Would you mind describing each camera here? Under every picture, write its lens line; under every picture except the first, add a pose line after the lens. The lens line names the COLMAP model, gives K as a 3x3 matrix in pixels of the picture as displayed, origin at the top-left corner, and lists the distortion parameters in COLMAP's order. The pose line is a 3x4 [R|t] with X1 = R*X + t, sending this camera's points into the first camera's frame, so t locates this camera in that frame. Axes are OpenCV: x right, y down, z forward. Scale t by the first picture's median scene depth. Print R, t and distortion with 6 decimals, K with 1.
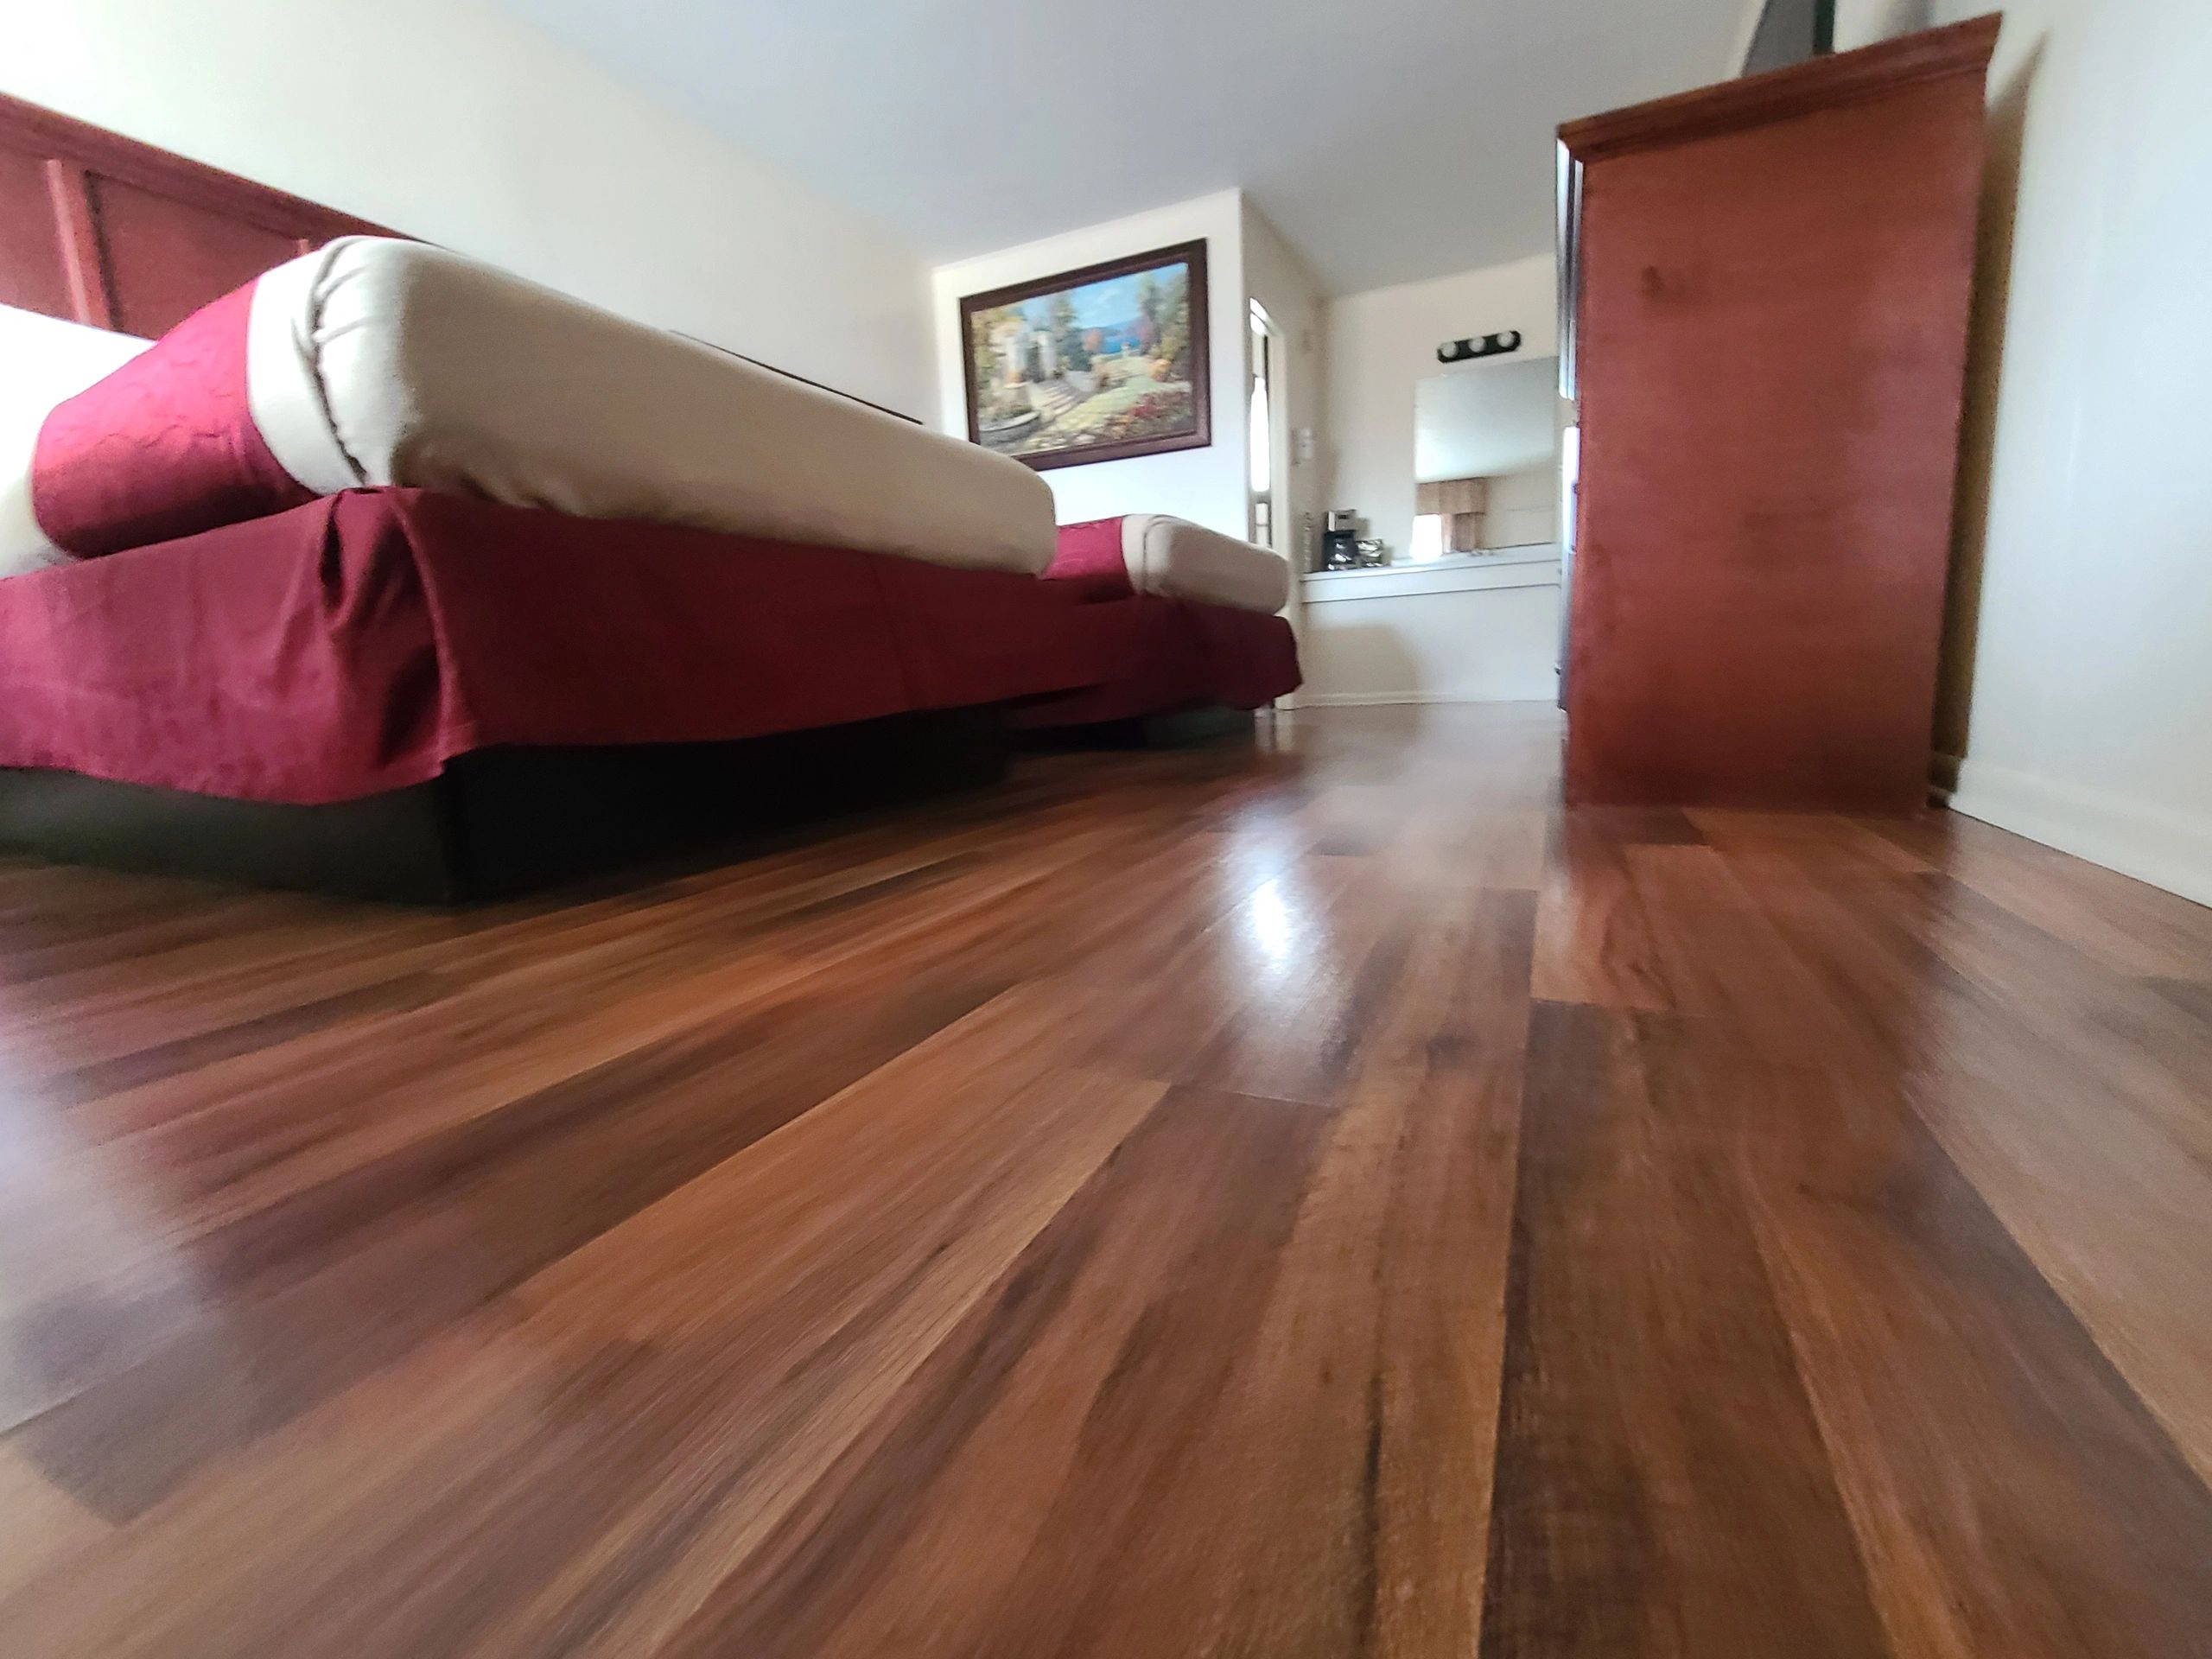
lens RADIAL K [[947.4, 0, 1105.3], [0, 947.4, 814.8], [0, 0, 1]] dist [0.000005, -0.001862]
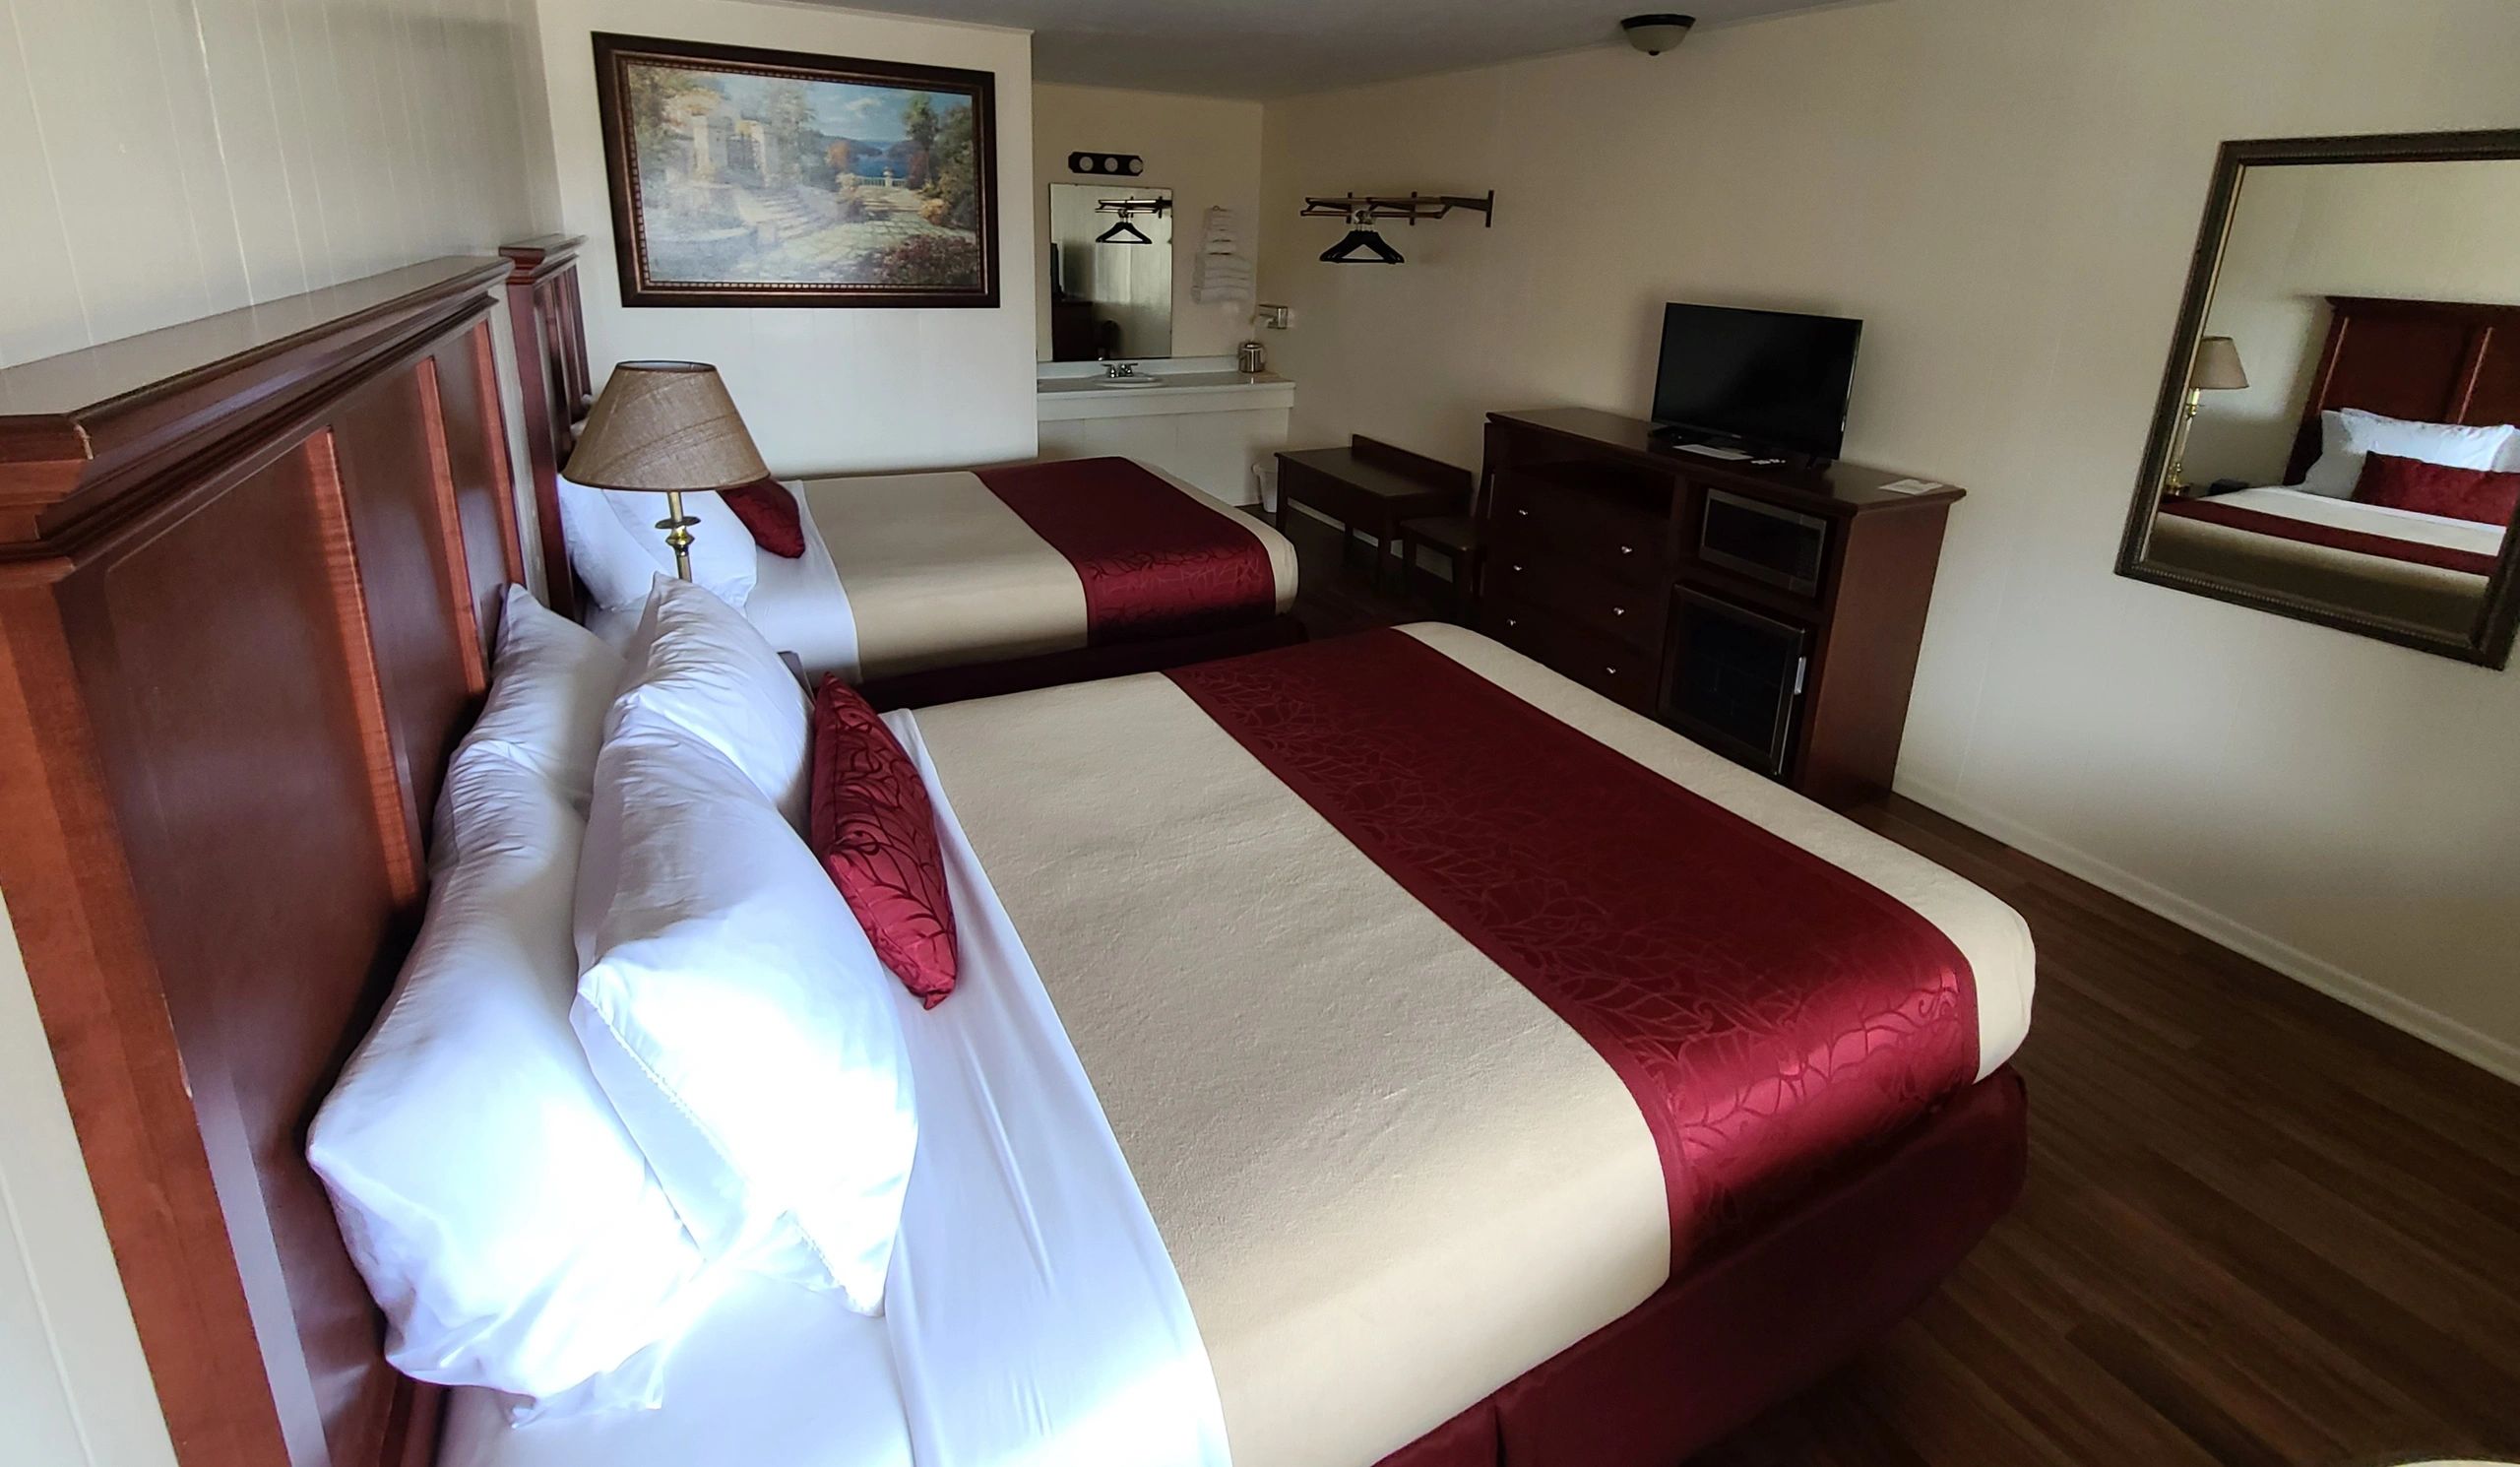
lens RADIAL K [[1074.9, 0, 1273.2], [0, 1074.9, 512.2], [0, 0, 1]] dist [-0.008722, 0.000257]
pose [[0.596464, -0.138118, 0.790667, -0.549001], [0.057977, 0.989924, 0.129188, -0.315709], [-0.800543, -0.031216, 0.598462, 0.196375]]
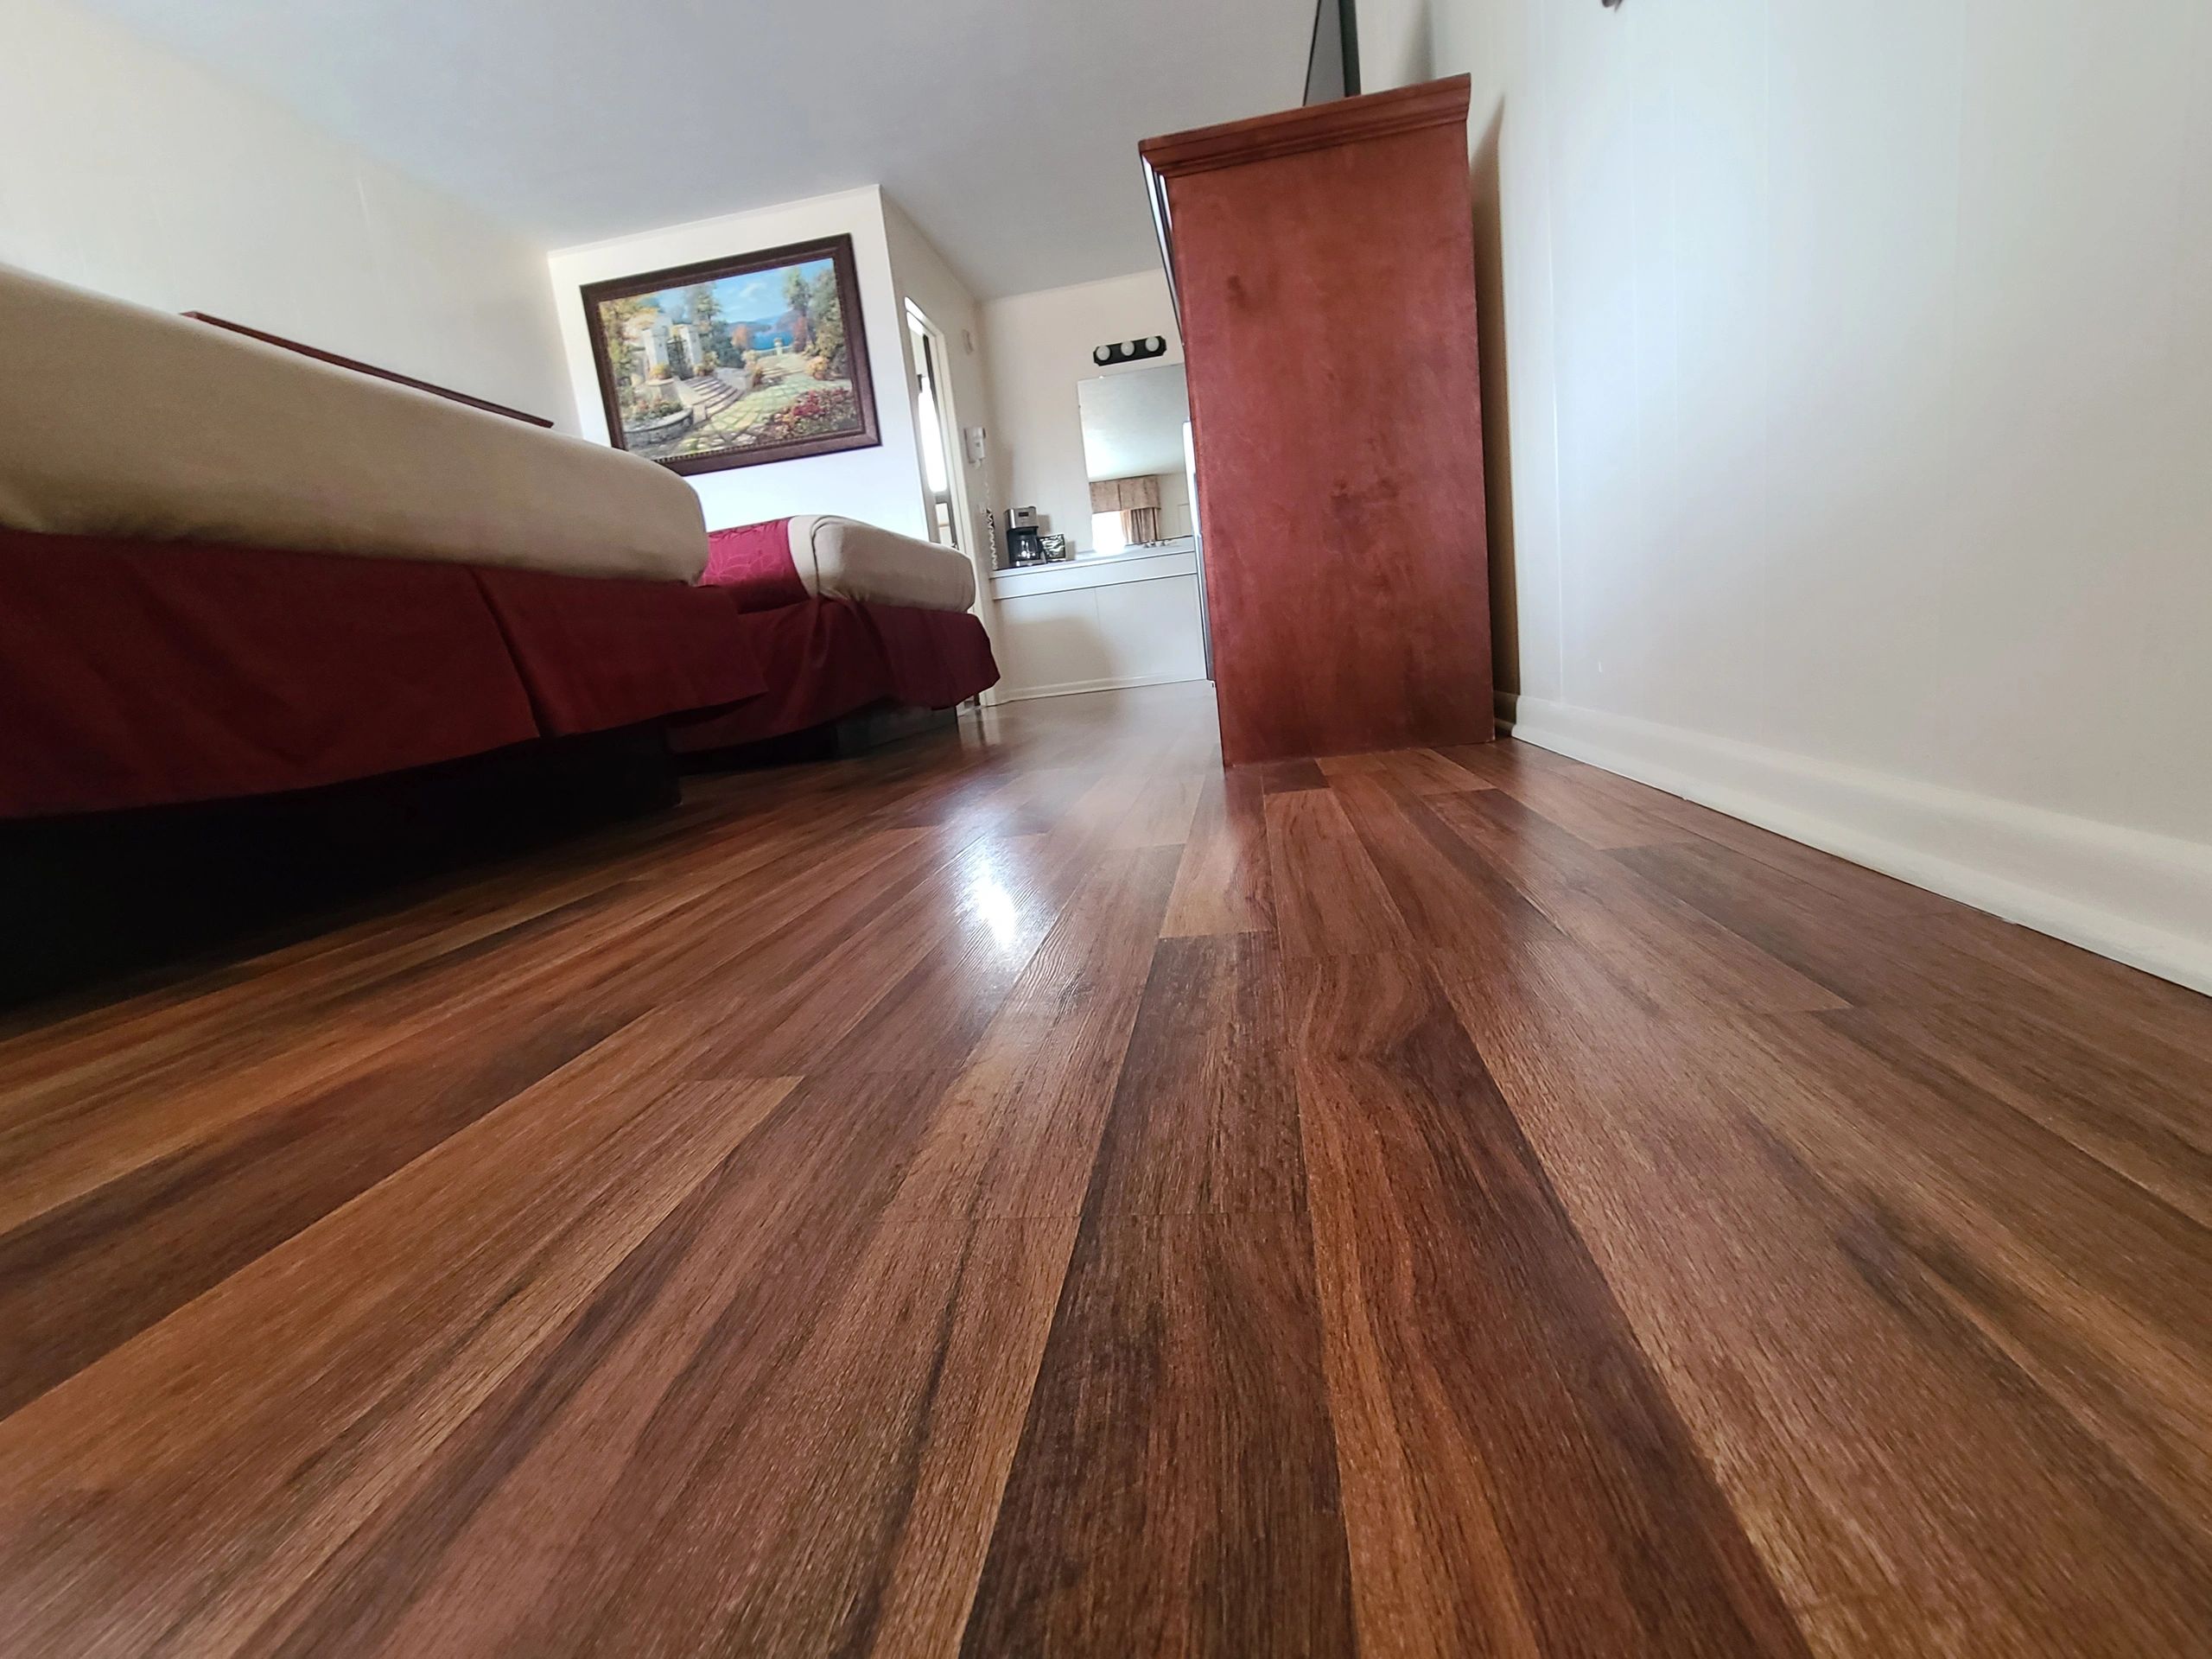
lens RADIAL K [[947.4, 0, 1105.5], [0, 947.4, 816.9], [0, 0, 1]] dist [0.000005, -0.001862]
pose [[0.953618, -0.116765, 0.277450, 0.015779], [0.116655, 0.993028, 0.016965, 0.004406], [-0.277496, 0.016188, 0.960590, -0.004619]]
